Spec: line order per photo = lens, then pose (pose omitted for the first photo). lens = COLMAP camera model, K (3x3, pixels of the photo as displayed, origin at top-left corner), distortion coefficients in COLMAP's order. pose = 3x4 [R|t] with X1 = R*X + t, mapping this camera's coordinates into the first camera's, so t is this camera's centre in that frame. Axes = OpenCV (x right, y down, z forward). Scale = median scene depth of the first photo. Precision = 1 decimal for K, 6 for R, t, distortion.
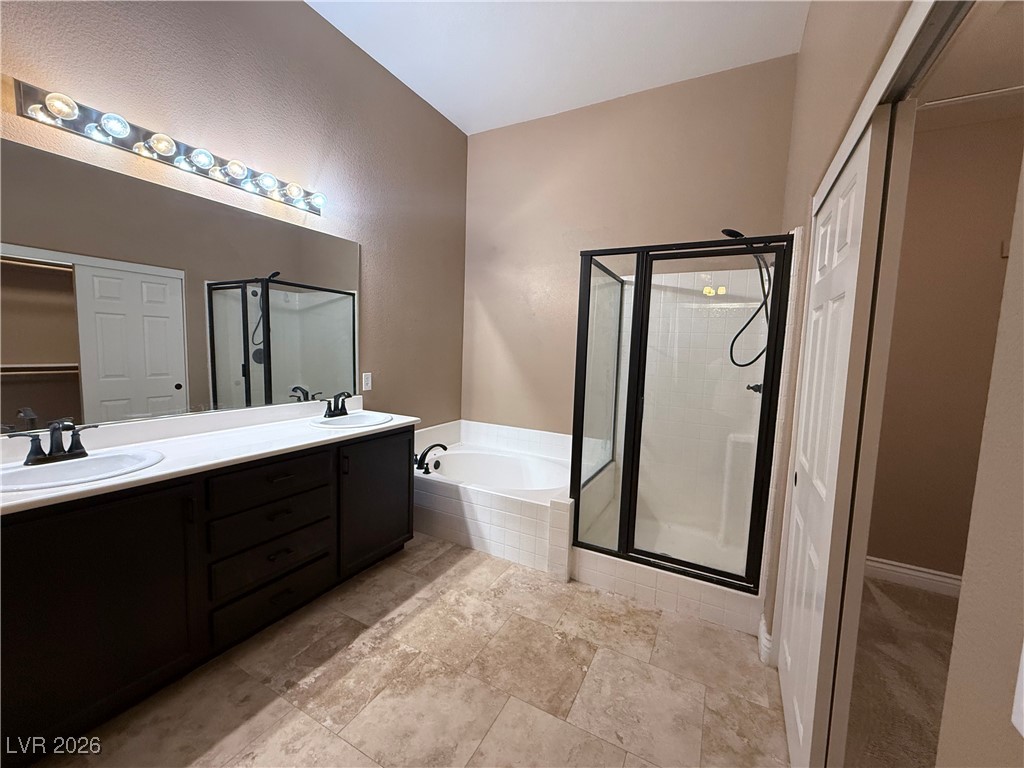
lens RADIAL K [[408.0, 0, 510.7], [0, 408.0, 384.5], [0, 0, 1]] dist [0.001751, -0.001238]
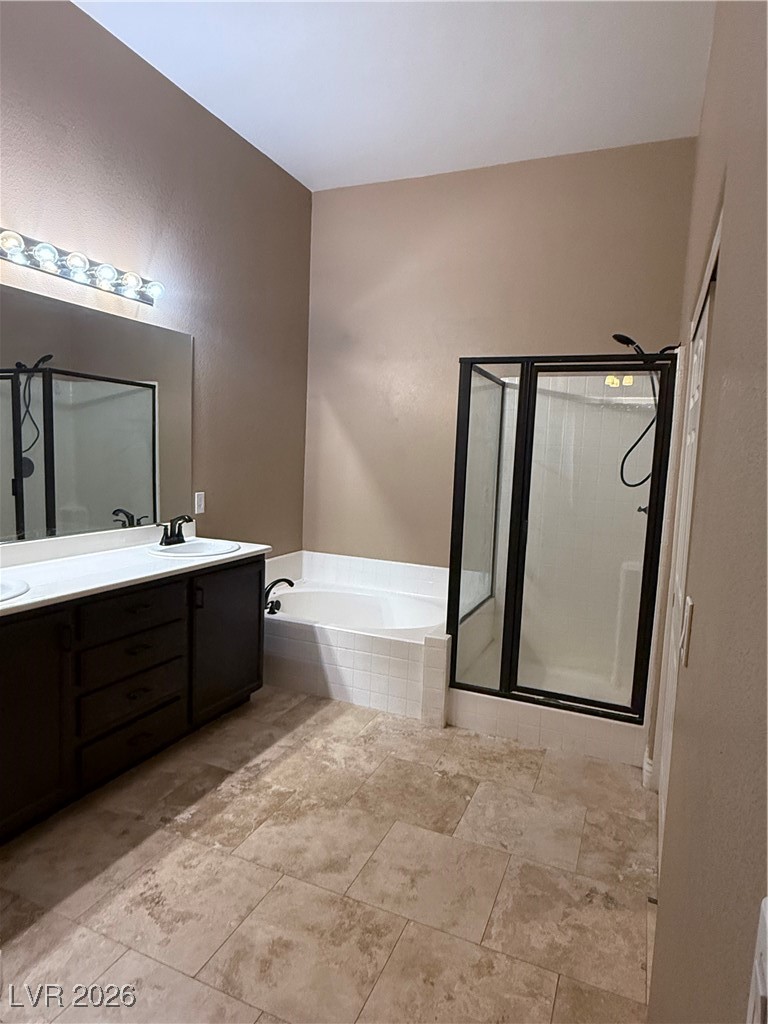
lens RADIAL K [[607.6, 0, 384.8], [0, 607.6, 513.3], [0, 0, 1]] dist [-0.006160, 0.003190]
pose [[0.996592, -0.001851, 0.082470, -0.101591], [0.000680, 0.999899, 0.014228, -0.003724], [-0.082488, -0.014123, 0.996492, -0.316696]]
